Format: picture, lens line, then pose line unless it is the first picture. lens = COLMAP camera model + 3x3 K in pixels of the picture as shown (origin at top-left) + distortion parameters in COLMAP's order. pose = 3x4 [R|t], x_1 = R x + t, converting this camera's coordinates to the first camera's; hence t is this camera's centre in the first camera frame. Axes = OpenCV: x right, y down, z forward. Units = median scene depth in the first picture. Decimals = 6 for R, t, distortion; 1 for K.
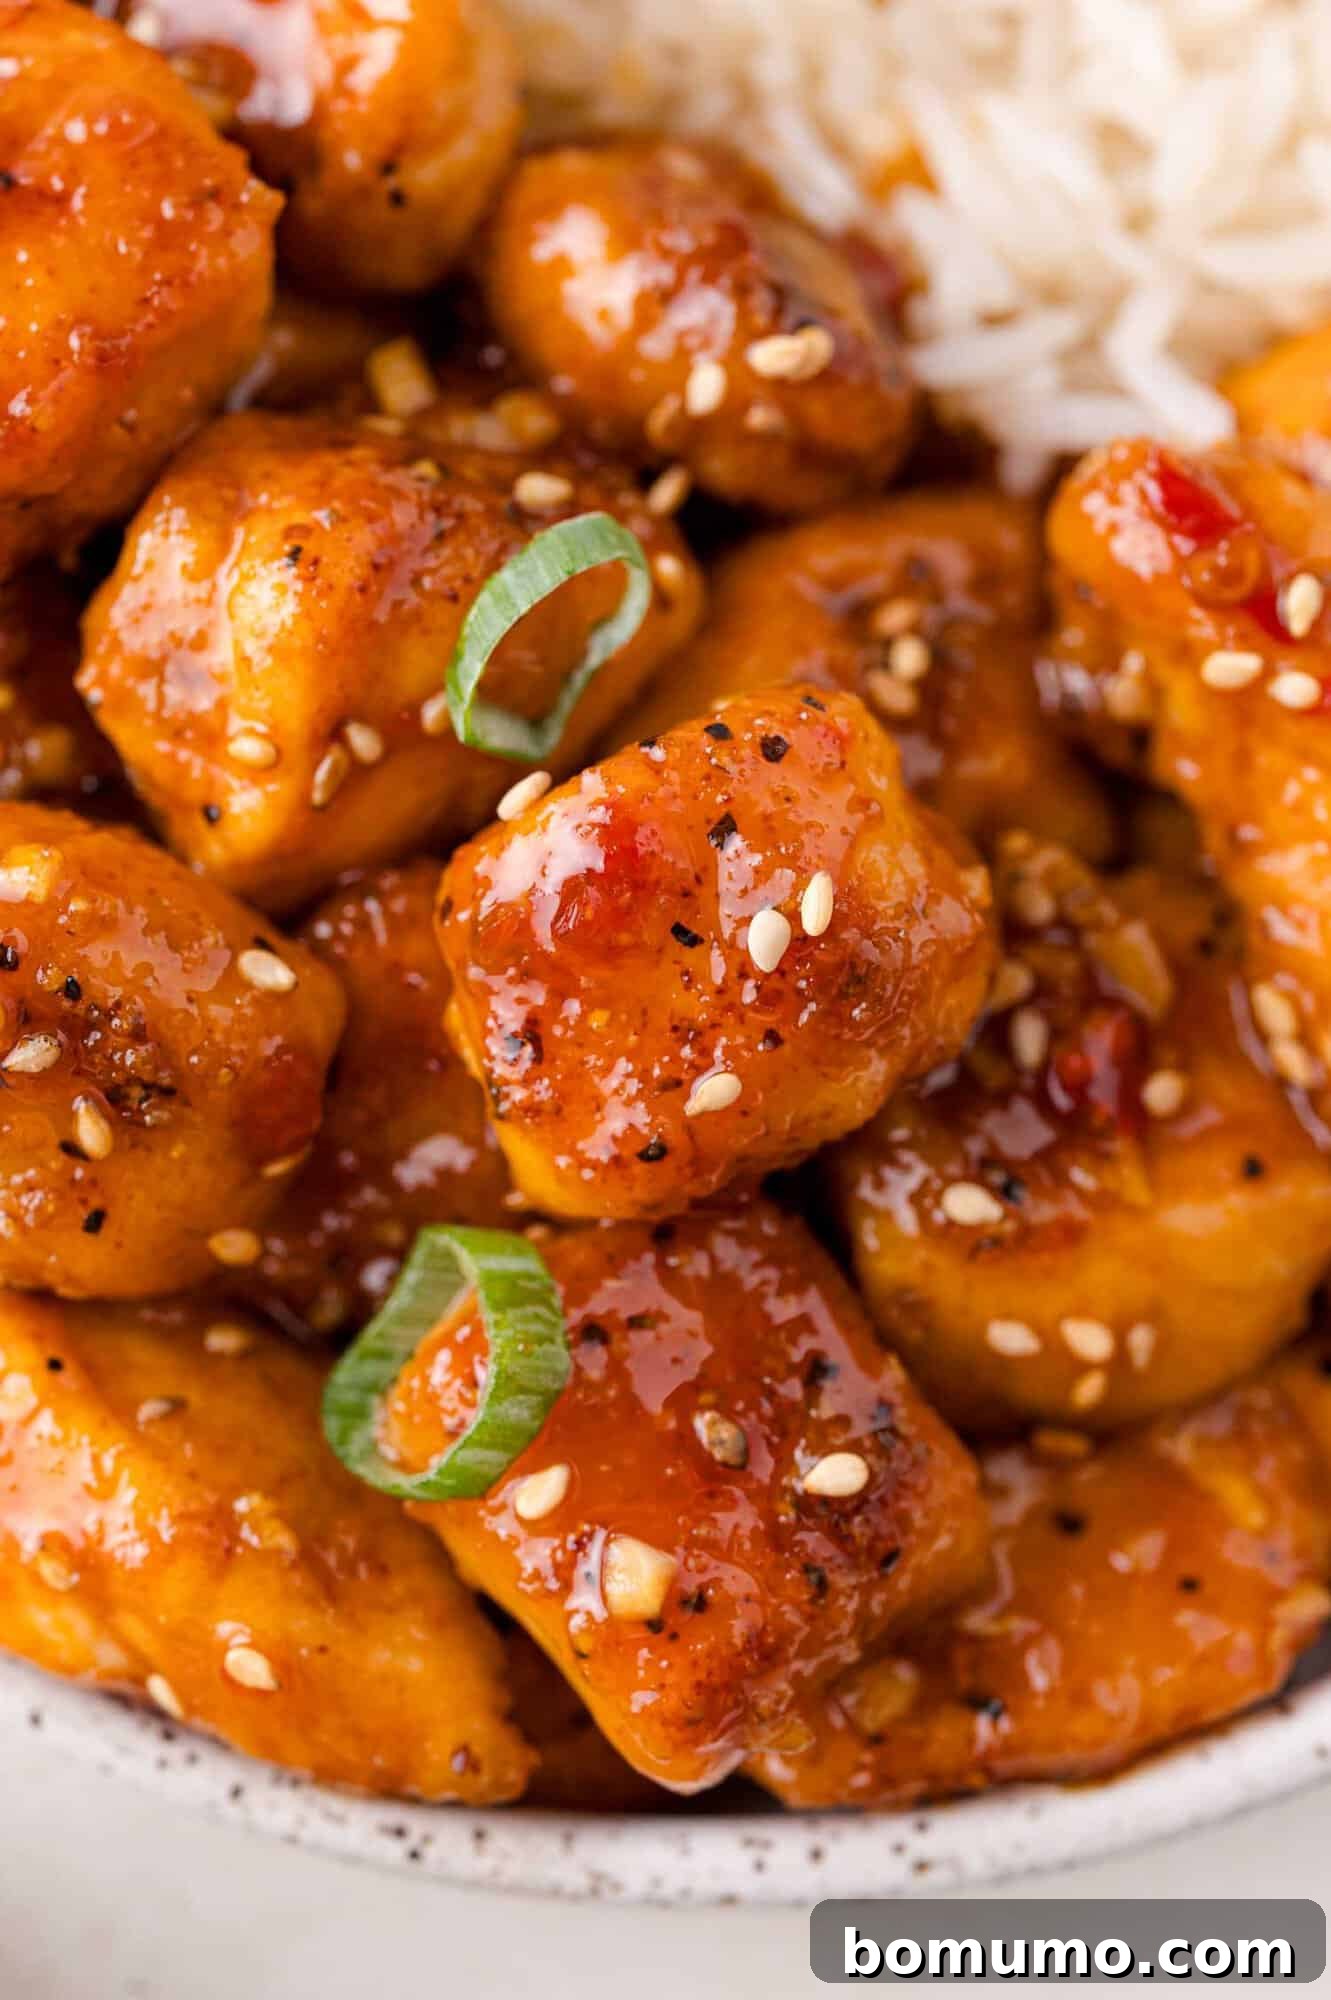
lens RADIAL K [[3293.8, 0, 526.6], [0, 3293.8, 1001.1], [0, 0, 1]] dist [-0.100153, 0.168360]
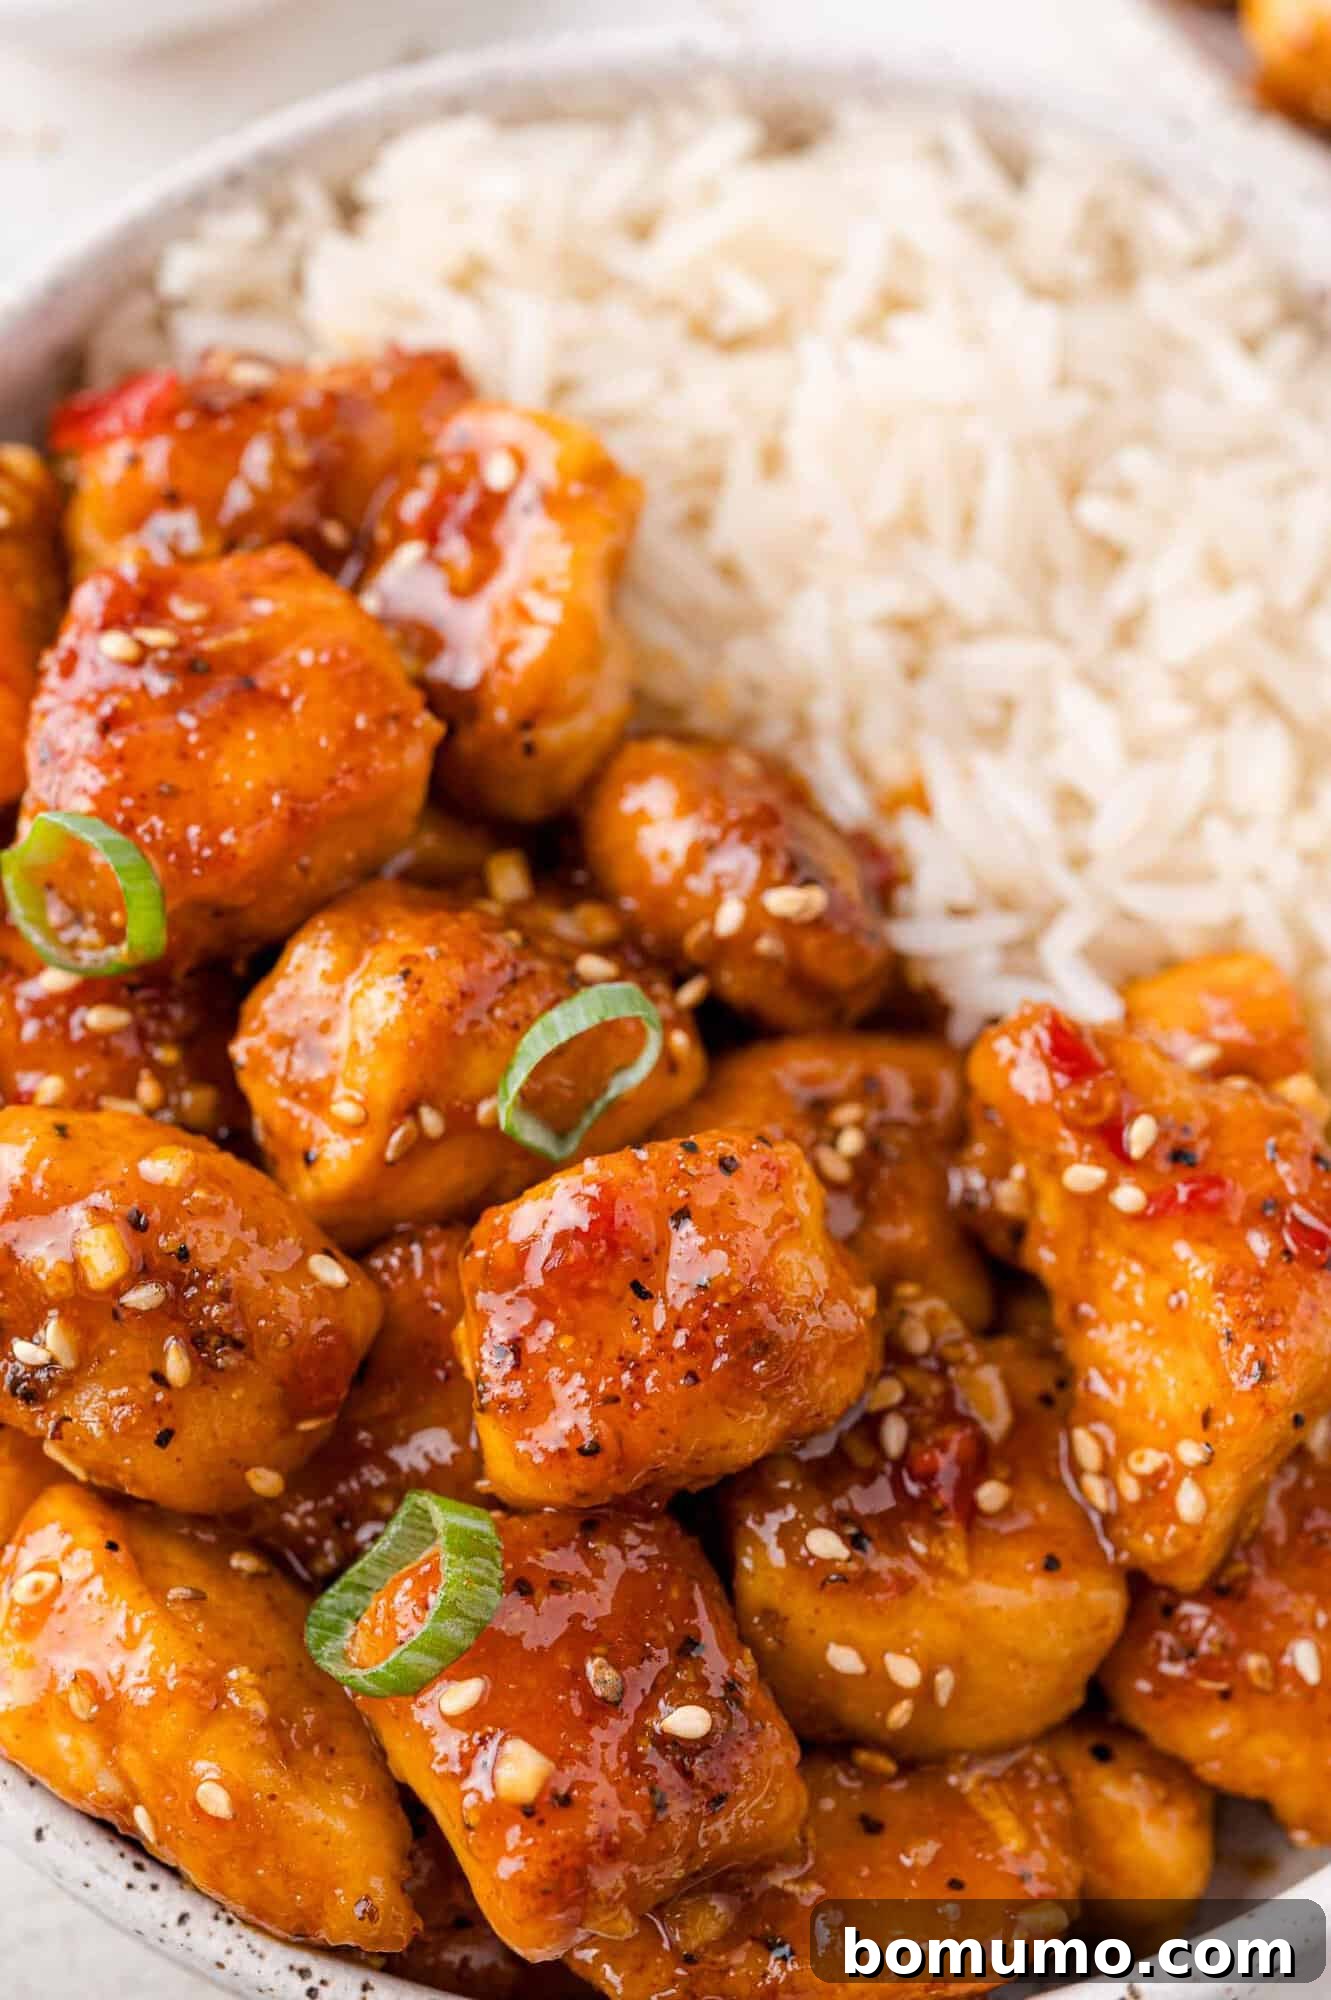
lens RADIAL K [[3293.8, 0, 526.6], [0, 3293.8, 1001.1], [0, 0, 1]] dist [-0.100153, 0.168360]
pose [[0.984535, 0.164865, -0.059256, 0.059751], [-0.174048, 0.959032, -0.223531, 0.166149], [0.019976, 0.230387, 0.972894, -0.313283]]
